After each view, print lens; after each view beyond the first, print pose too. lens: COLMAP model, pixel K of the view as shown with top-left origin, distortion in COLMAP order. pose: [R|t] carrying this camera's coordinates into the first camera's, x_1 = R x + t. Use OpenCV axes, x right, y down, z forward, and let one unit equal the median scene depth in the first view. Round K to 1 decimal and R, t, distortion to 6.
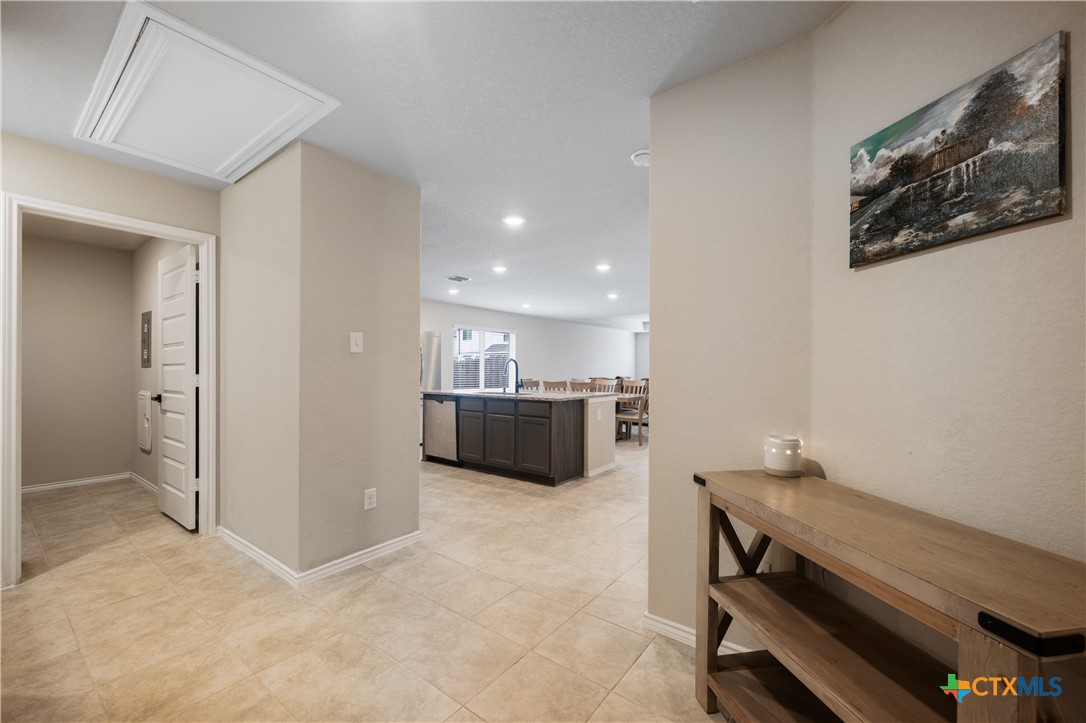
lens RADIAL K [[435.9, 0, 542.9], [0, 435.9, 370.5], [0, 0, 1]] dist [-0.002725, 0.000003]
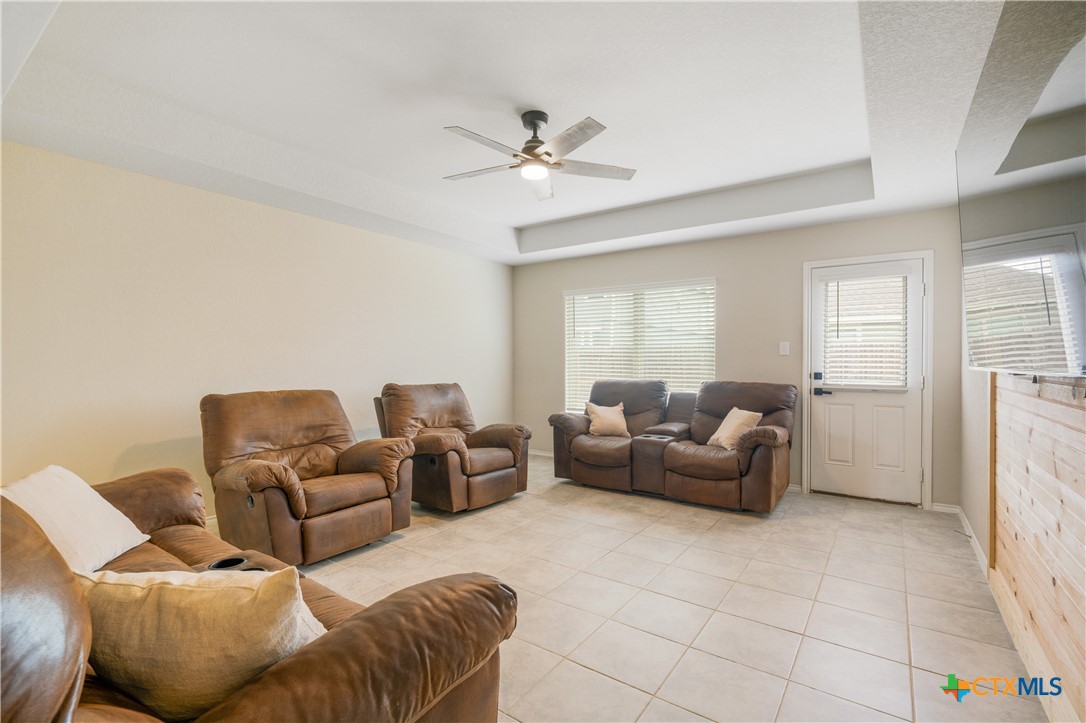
lens RADIAL K [[488.7, 0, 546.6], [0, 488.7, 364.7], [0, 0, 1]] dist [0.000999, 0.001855]
pose [[0.999360, -0.004226, 0.035511, 0.621770], [0.004146, 0.999989, 0.002319, -0.000099], [-0.035520, -0.002171, 0.999367, 1.553529]]
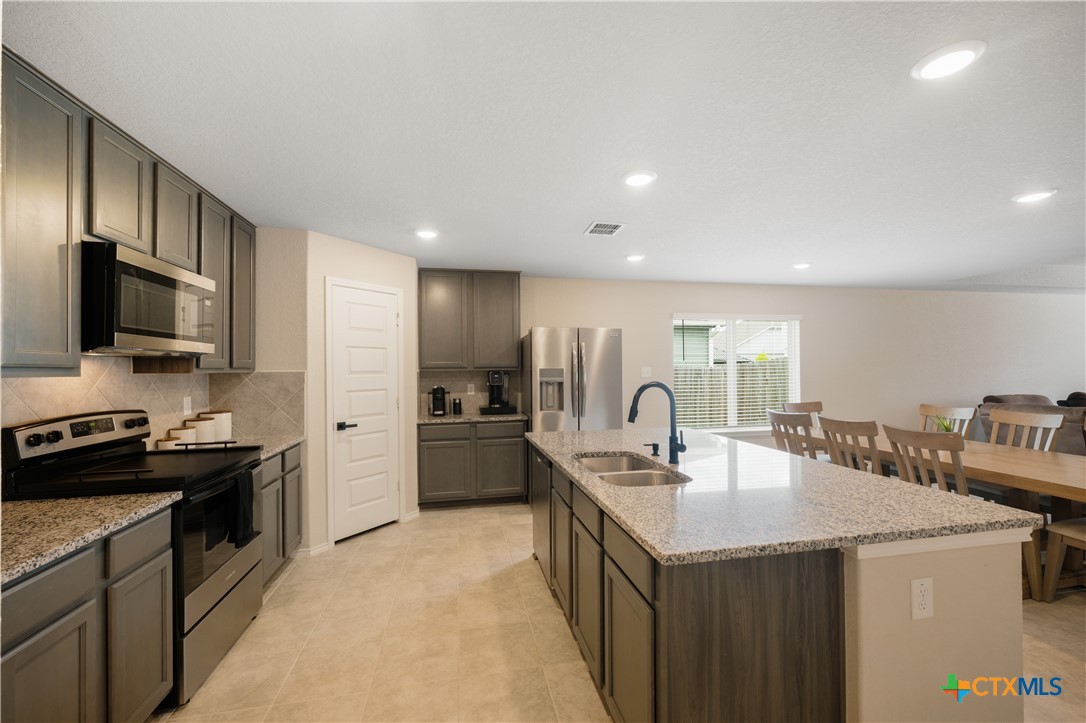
lens RADIAL K [[445.2, 0, 541.0], [0, 445.2, 365.8], [0, 0, 1]] dist [0.001405, -0.000131]
pose [[0.752171, -0.014877, -0.658800, 0.127174], [0.011077, 0.999889, -0.009933, -0.039478], [0.658875, 0.000174, 0.752253, 0.600404]]
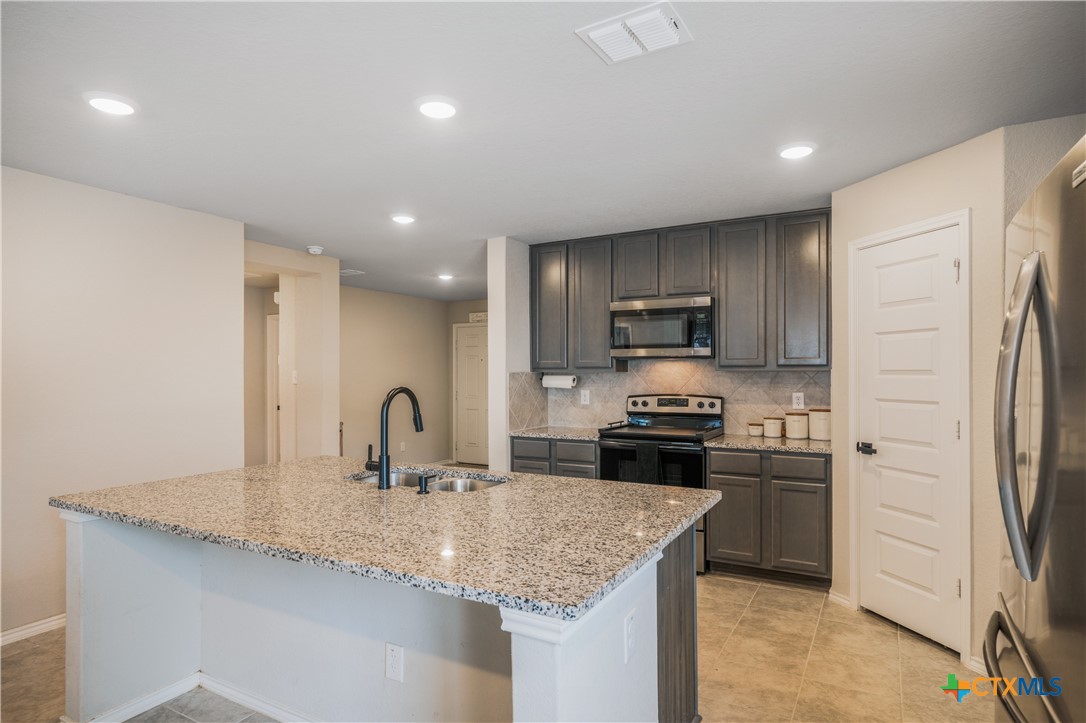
lens RADIAL K [[598.4, 0, 548.4], [0, 598.4, 368.8], [0, 0, 1]] dist [-0.004552, 0.000483]
pose [[-0.989018, -0.001032, -0.147792, -0.118413], [-0.000387, 0.999990, -0.004388, -0.039521], [0.147795, -0.004282, -0.989009, 1.486676]]
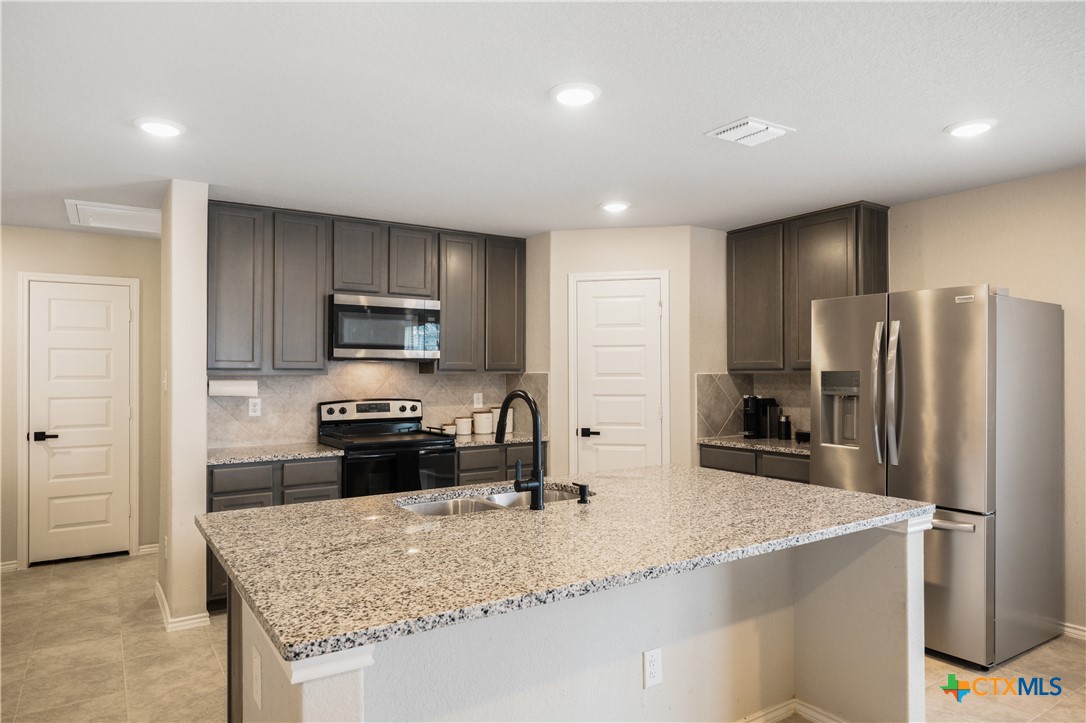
lens RADIAL K [[661.1, 0, 538.3], [0, 661.1, 365.8], [0, 0, 1]] dist [-0.001685, -0.001164]
pose [[-0.331271, -0.015029, -0.943416, 0.355511], [0.001185, 0.999866, -0.016344, -0.036352], [0.943535, -0.006532, -0.331208, 1.154896]]
